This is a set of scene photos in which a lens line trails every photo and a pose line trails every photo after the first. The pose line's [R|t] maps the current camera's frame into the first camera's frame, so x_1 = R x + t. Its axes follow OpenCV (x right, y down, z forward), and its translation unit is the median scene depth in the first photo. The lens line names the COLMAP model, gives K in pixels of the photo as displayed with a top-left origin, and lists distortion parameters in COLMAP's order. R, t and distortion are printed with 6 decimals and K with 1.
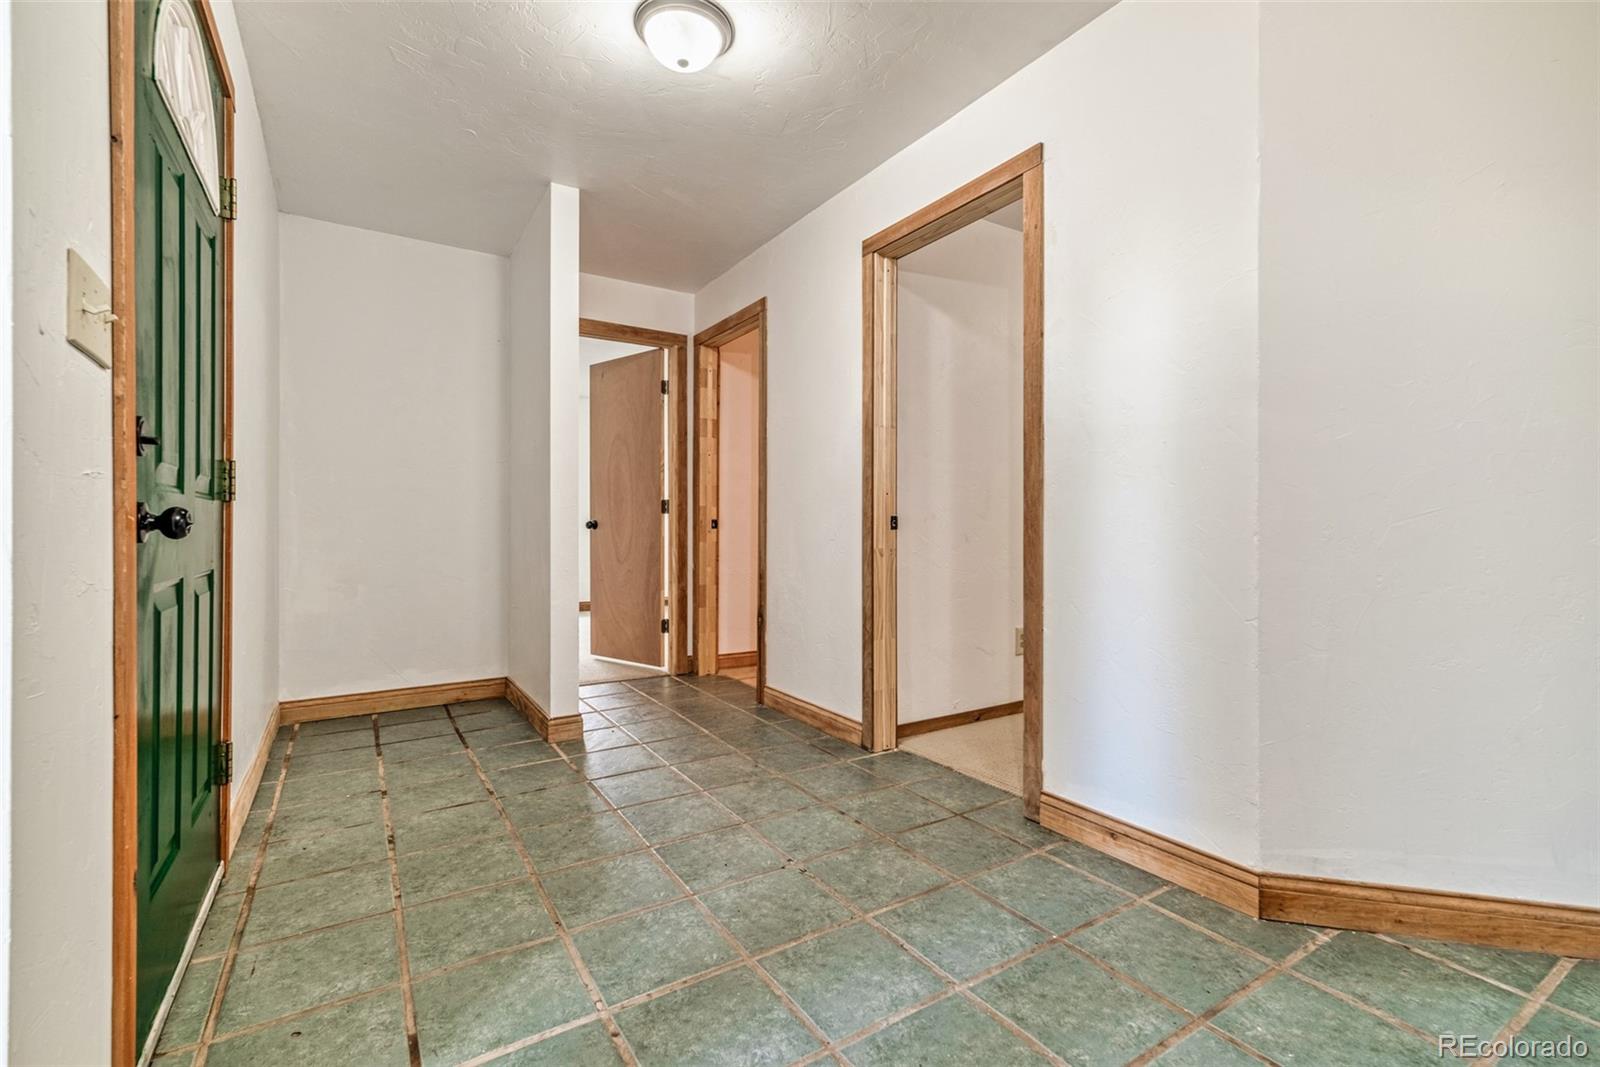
lens RADIAL K [[692.2, 0, 799.4], [0, 692.2, 528.5], [0, 0, 1]] dist [0.001636, -0.000062]
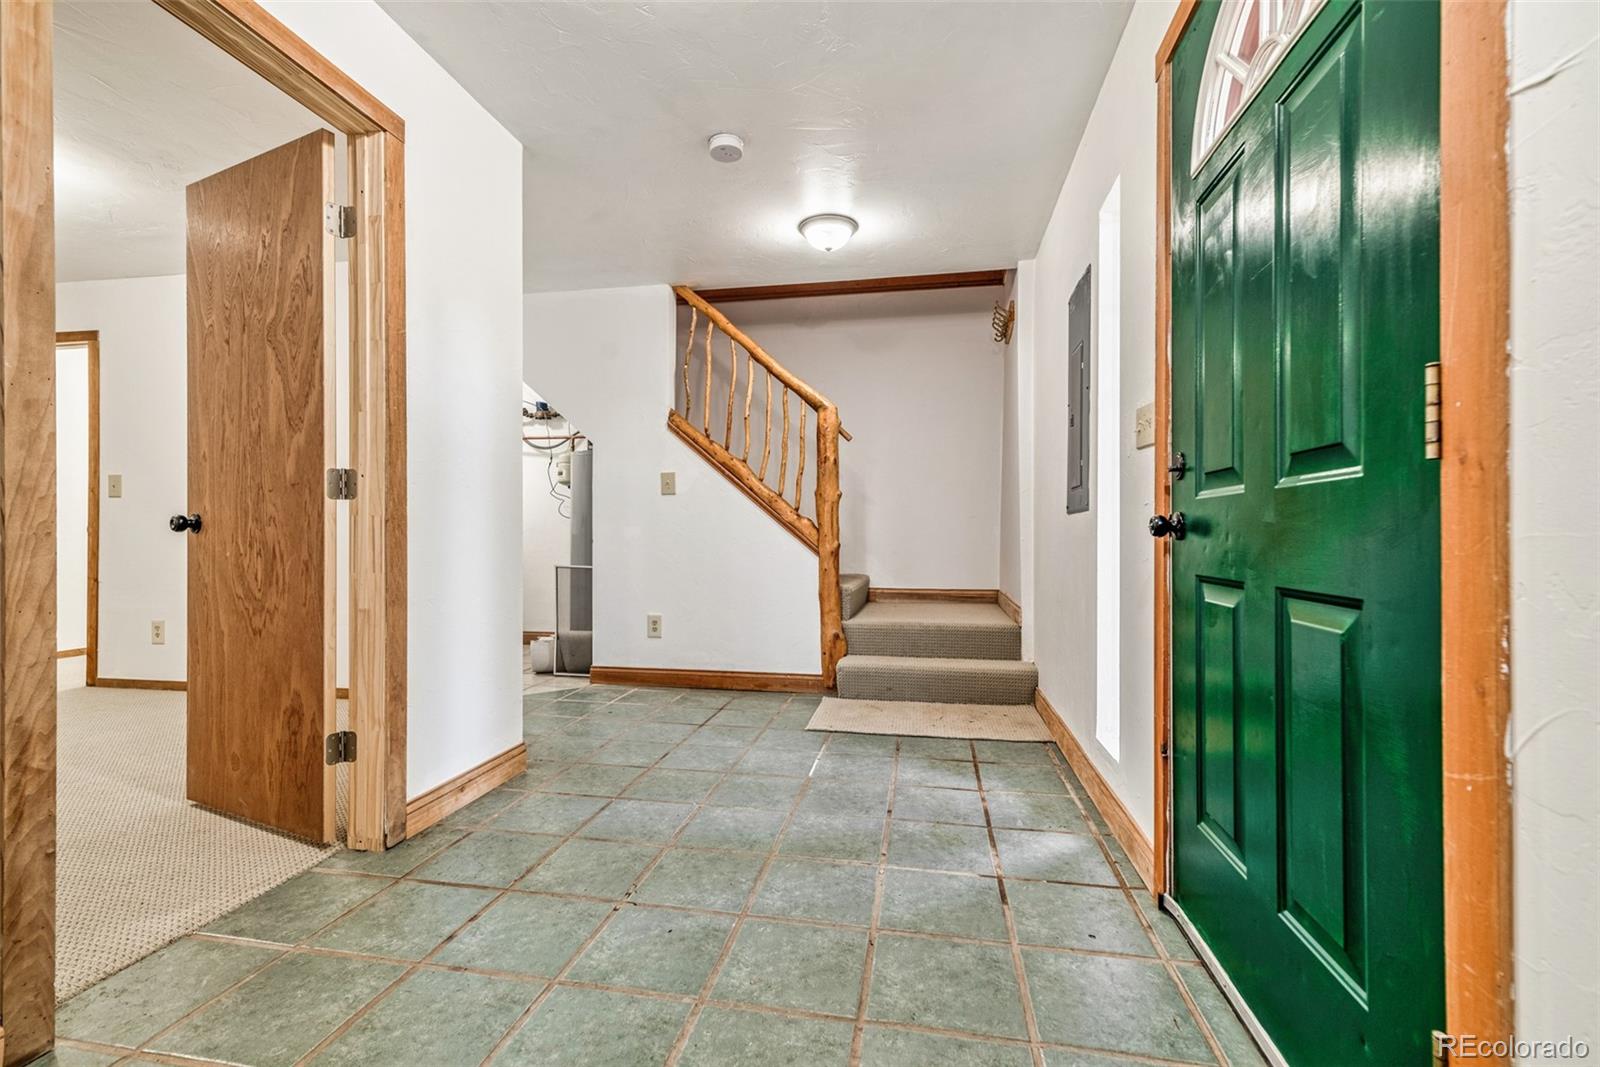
lens RADIAL K [[692.2, 0, 799.4], [0, 692.2, 528.5], [0, 0, 1]] dist [0.001636, -0.000062]
pose [[-0.728320, 0.001236, 0.685236, -0.863593], [-0.002762, 0.999985, -0.004739, 0.003857], [-0.685232, -0.005344, -0.728306, 1.638261]]
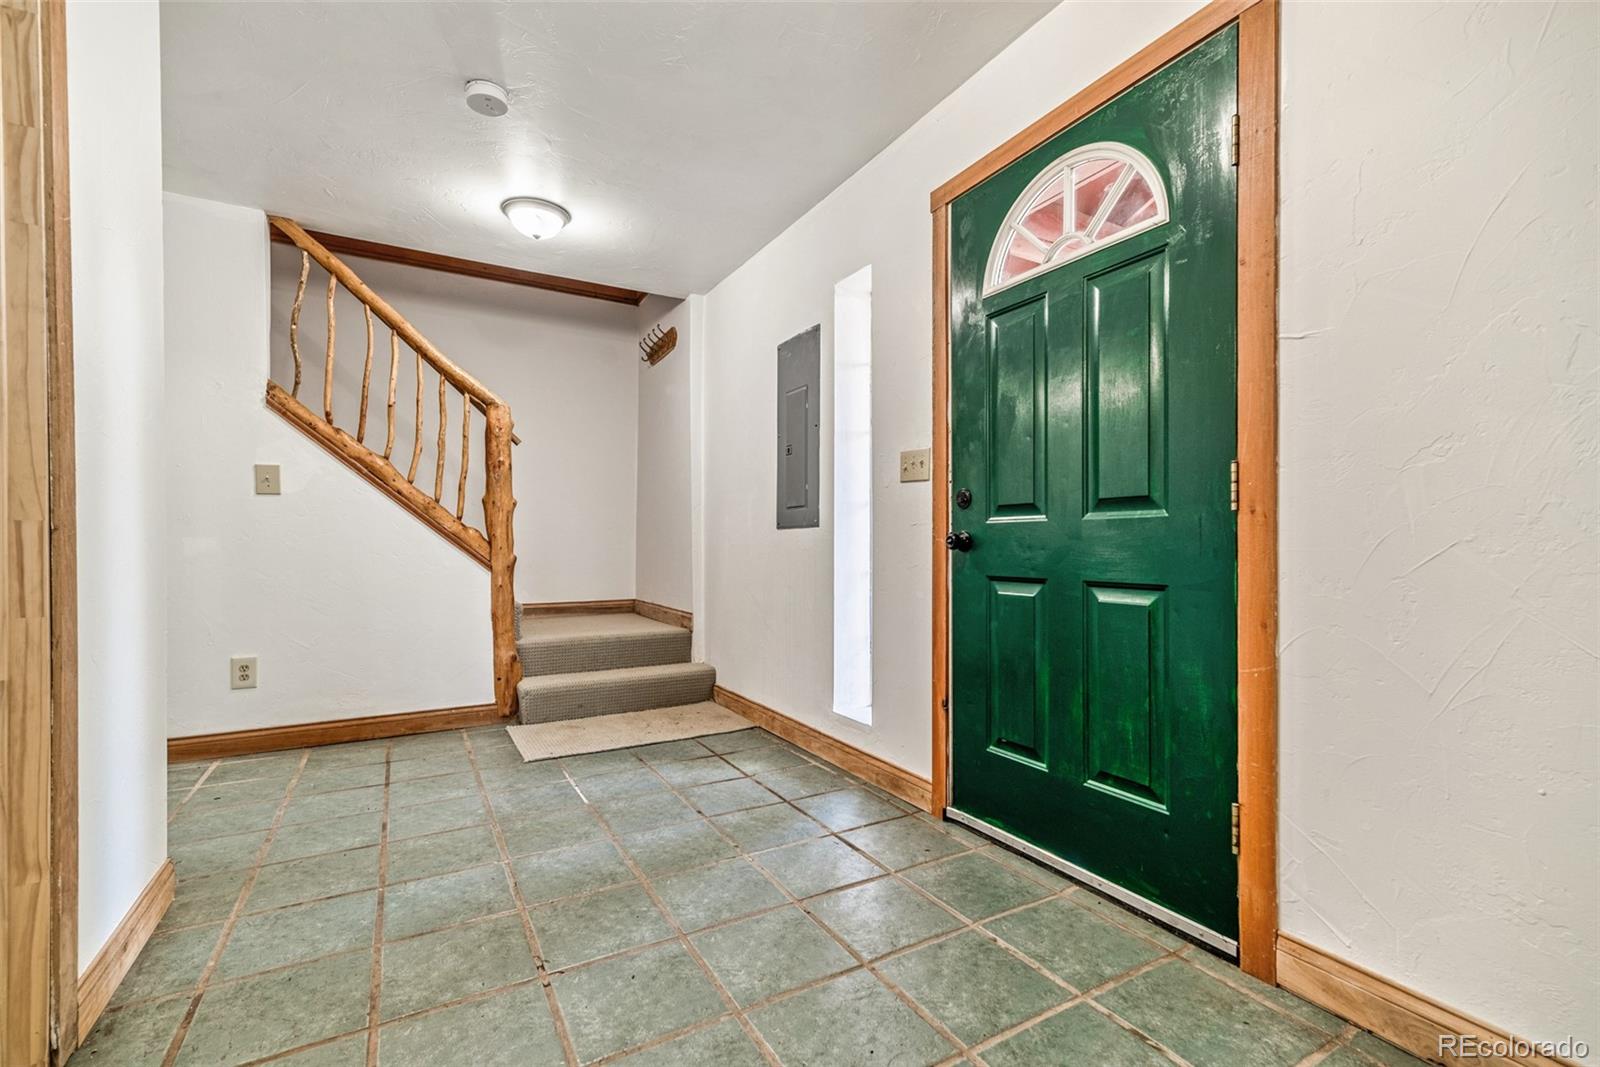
lens RADIAL K [[695.4, 0, 797.2], [0, 695.4, 543.4], [0, 0, 1]] dist [0.003141, 0.000049]
pose [[-0.998766, -0.002369, 0.049615, -0.357042], [-0.002315, 0.999997, 0.001135, -0.002369], [-0.049618, 0.001019, -0.998768, 1.928721]]
